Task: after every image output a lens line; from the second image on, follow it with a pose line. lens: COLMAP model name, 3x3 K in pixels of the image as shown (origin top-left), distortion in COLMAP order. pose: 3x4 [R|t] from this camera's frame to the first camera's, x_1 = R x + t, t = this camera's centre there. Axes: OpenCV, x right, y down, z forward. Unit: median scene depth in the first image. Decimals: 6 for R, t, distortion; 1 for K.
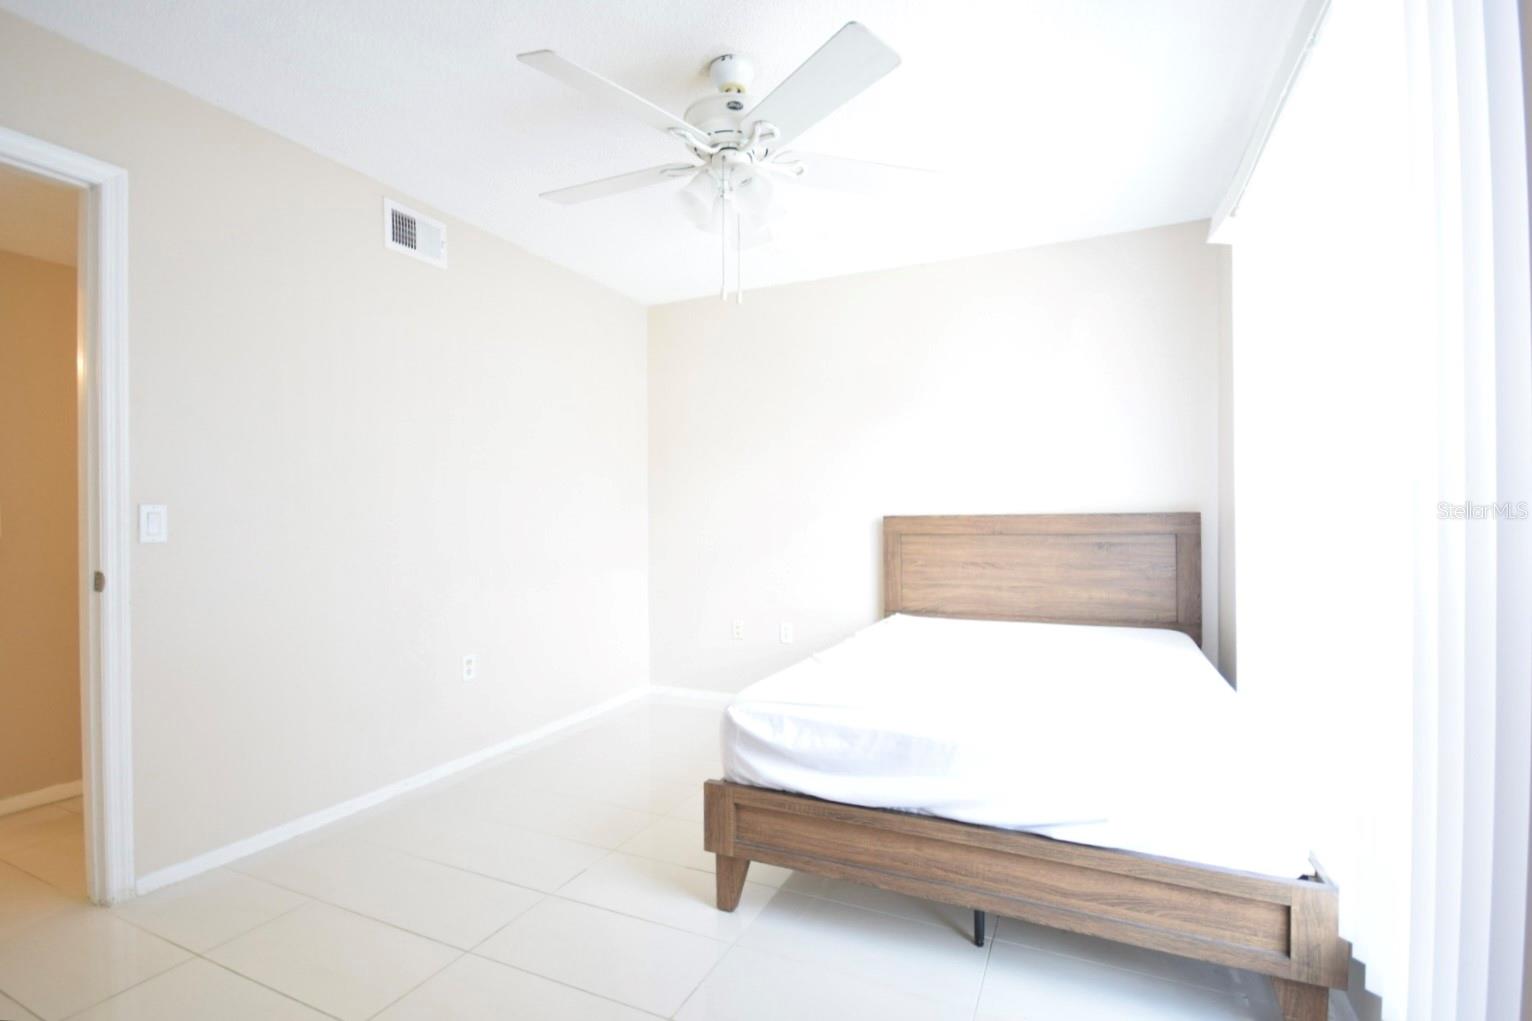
lens RADIAL K [[712.3, 0, 745.3], [0, 712.3, 516.7], [0, 0, 1]] dist [0.000327, -0.006856]
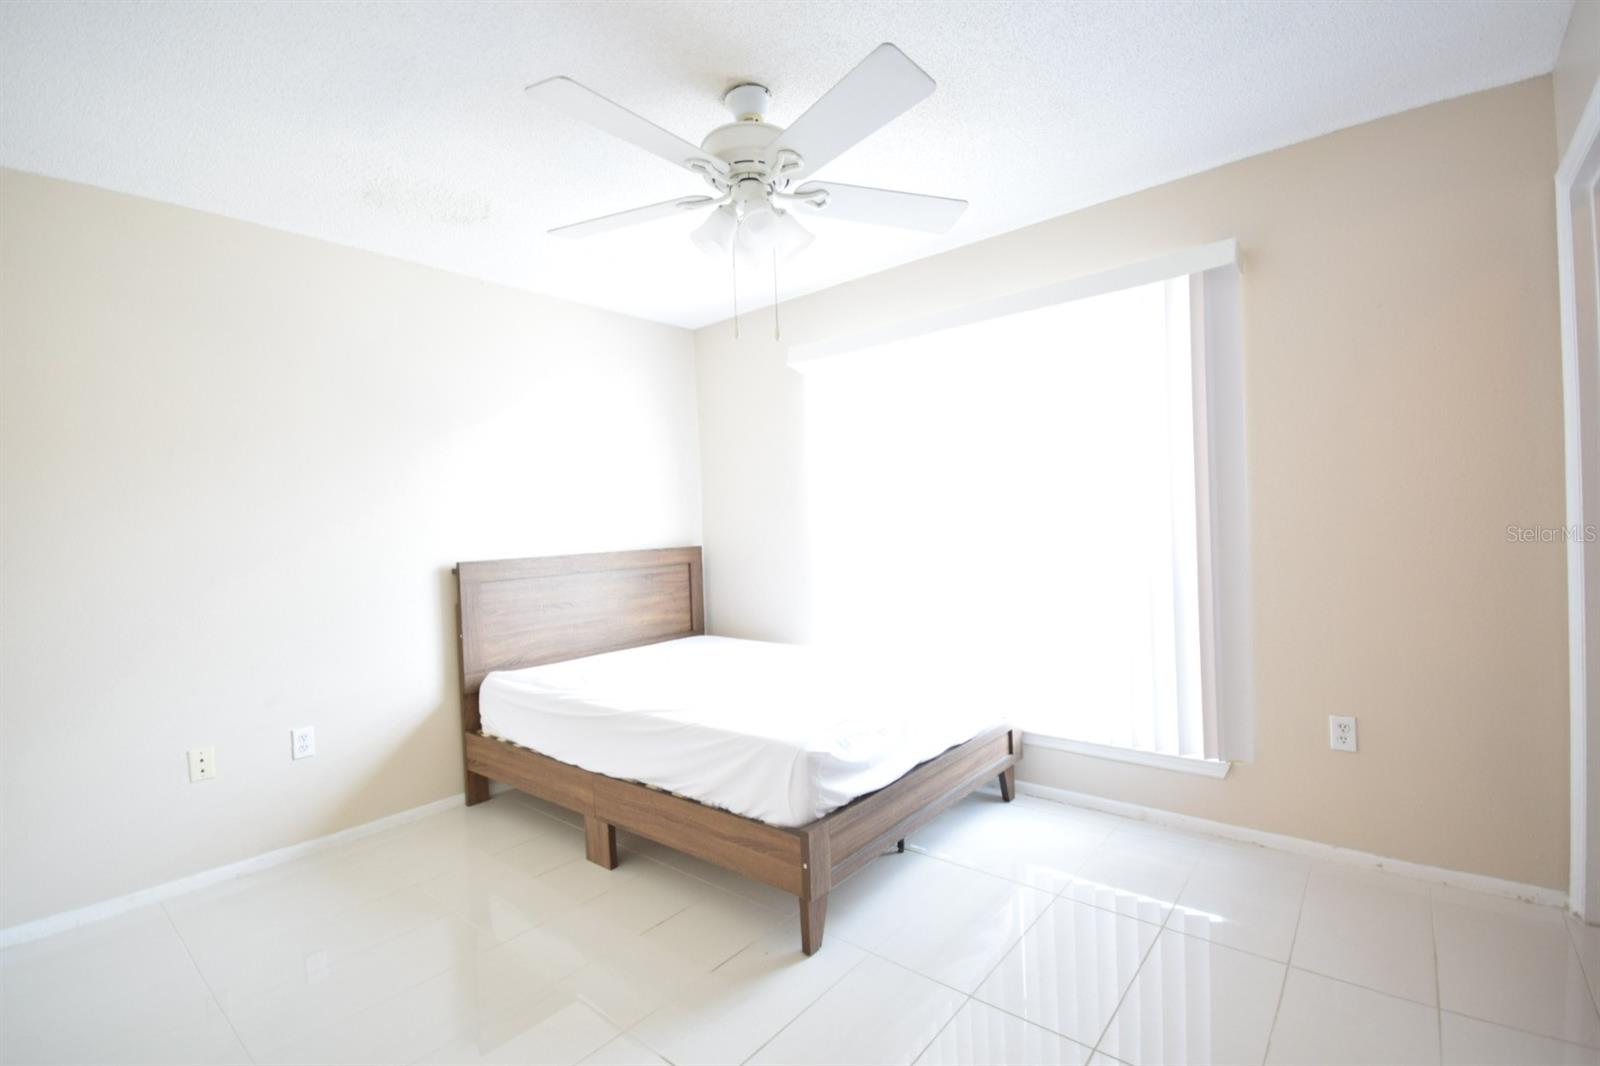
lens RADIAL K [[743.9, 0, 778.3], [0, 743.9, 539.4], [0, 0, 1]] dist [0.000327, -0.006856]
pose [[0.234595, -0.018365, 0.971920, -0.661095], [0.037416, 0.999251, 0.009850, -0.025806], [-0.971373, 0.034054, 0.235107, 0.494539]]
